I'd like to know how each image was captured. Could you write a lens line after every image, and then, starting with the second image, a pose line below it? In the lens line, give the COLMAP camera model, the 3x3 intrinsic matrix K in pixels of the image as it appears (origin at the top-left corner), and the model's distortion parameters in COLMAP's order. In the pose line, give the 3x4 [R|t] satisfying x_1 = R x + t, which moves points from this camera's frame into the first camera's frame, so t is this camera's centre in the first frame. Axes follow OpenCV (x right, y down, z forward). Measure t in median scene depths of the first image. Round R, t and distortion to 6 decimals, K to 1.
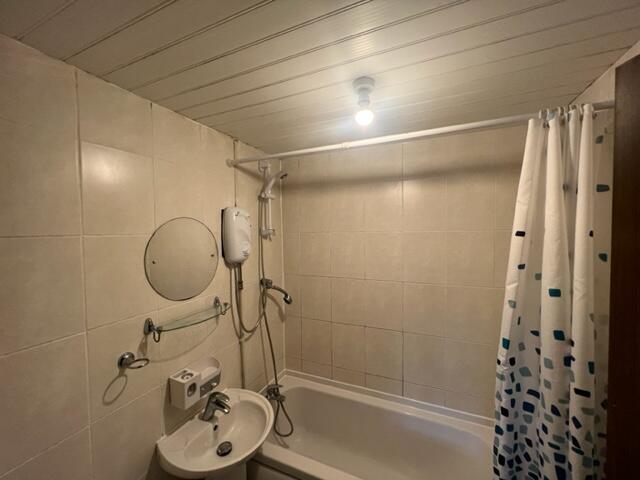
lens RADIAL K [[256.1, 0, 320.0], [0, 256.1, 240.0], [0, 0, 1]] dist [-0.000990, 0.000108]
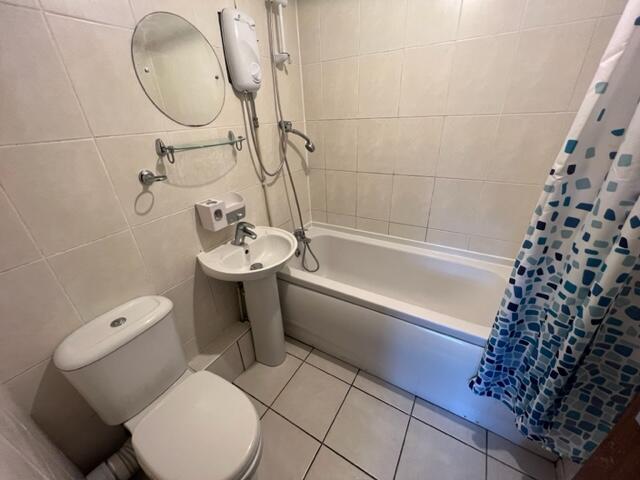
lens RADIAL K [[255.4, 0, 320.0], [0, 255.4, 240.0], [0, 0, 1]] dist [0.001163, 0.000074]
pose [[0.992511, 0.023485, -0.119874, 0.042729], [0.028494, 0.909763, 0.414148, 0.243074], [0.118783, -0.414463, 0.902281, 0.053966]]
